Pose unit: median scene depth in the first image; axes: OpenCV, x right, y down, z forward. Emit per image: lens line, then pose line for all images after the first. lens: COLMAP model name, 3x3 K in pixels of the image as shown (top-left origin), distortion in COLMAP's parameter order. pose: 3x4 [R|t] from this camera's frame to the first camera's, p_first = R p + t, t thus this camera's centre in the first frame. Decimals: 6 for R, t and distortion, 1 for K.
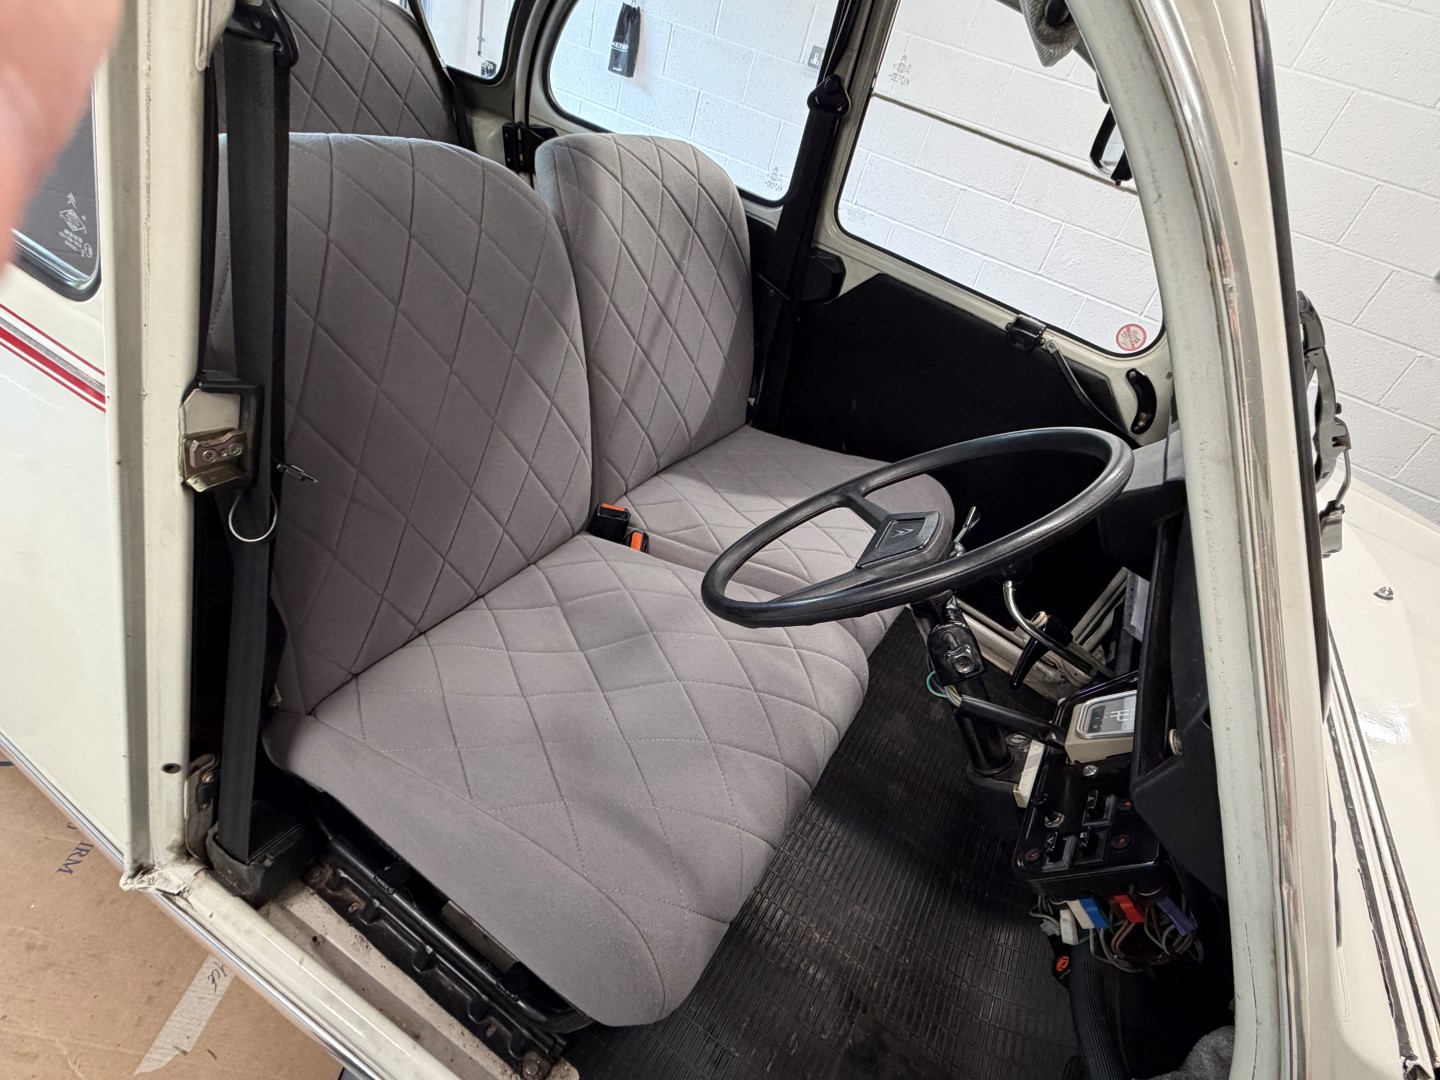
lens RADIAL K [[735.7, 0, 720.0], [0, 735.7, 540.0], [0, 0, 1]] dist [-0.001744, -0.000600]
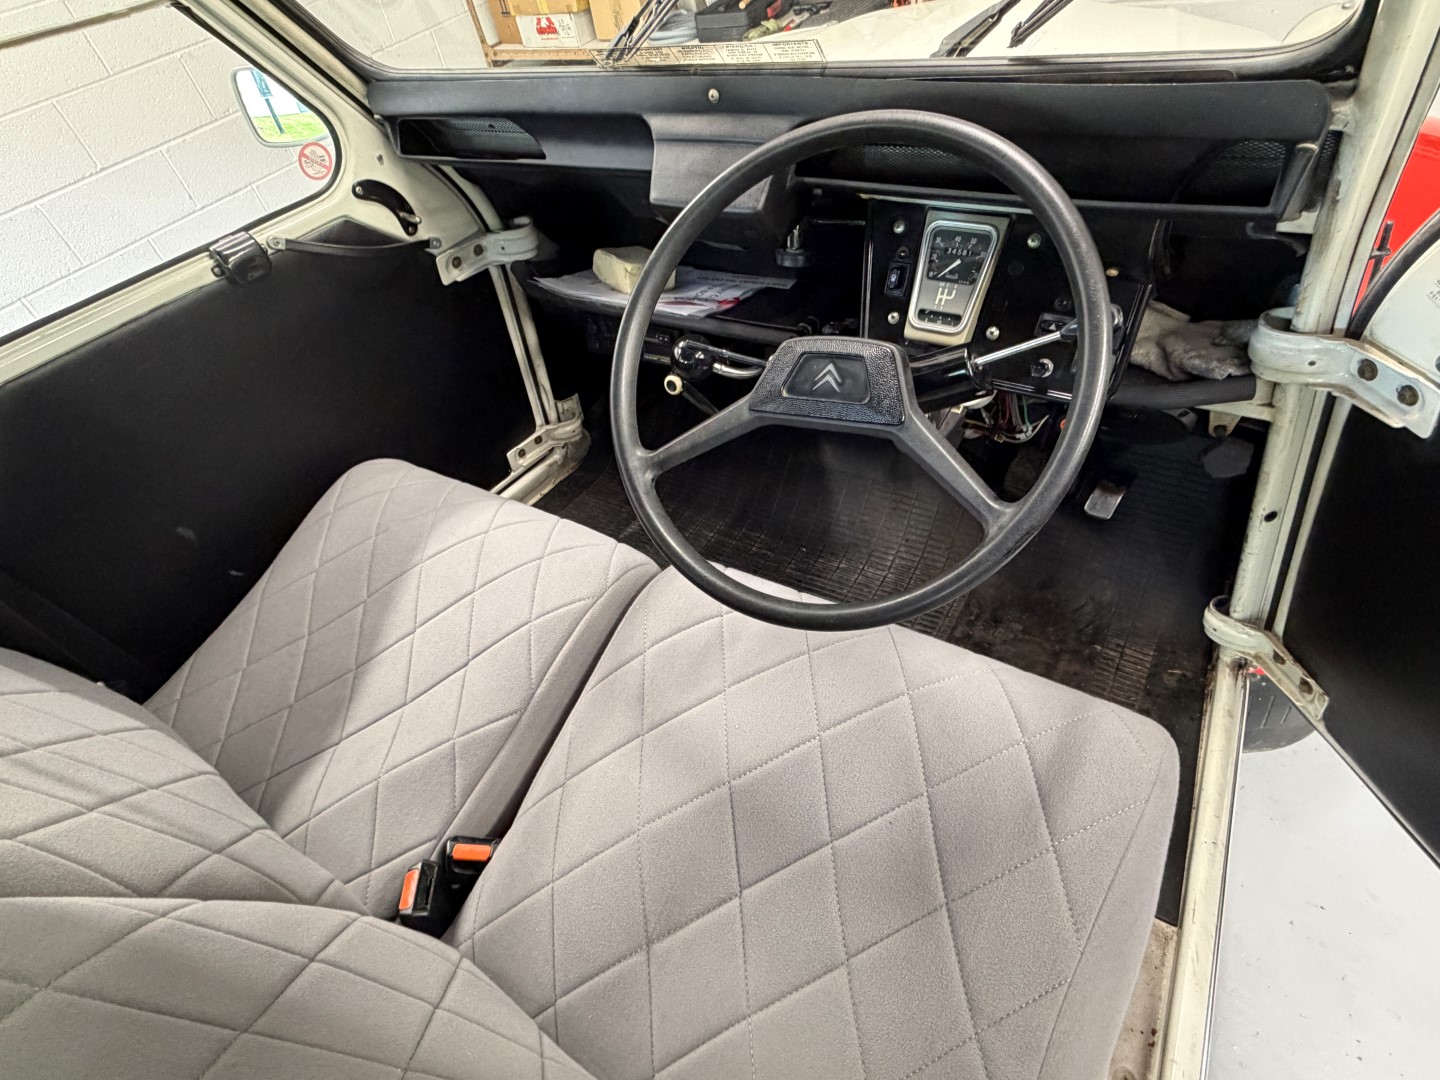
lens RADIAL K [[735.7, 0, 720.0], [0, 735.7, 540.0], [0, 0, 1]] dist [-0.001744, -0.000600]
pose [[0.012654, -0.878474, 0.477623, -0.164078], [0.730359, 0.334363, 0.595631, -0.284449], [-0.682946, 0.341300, 0.645832, 0.325129]]
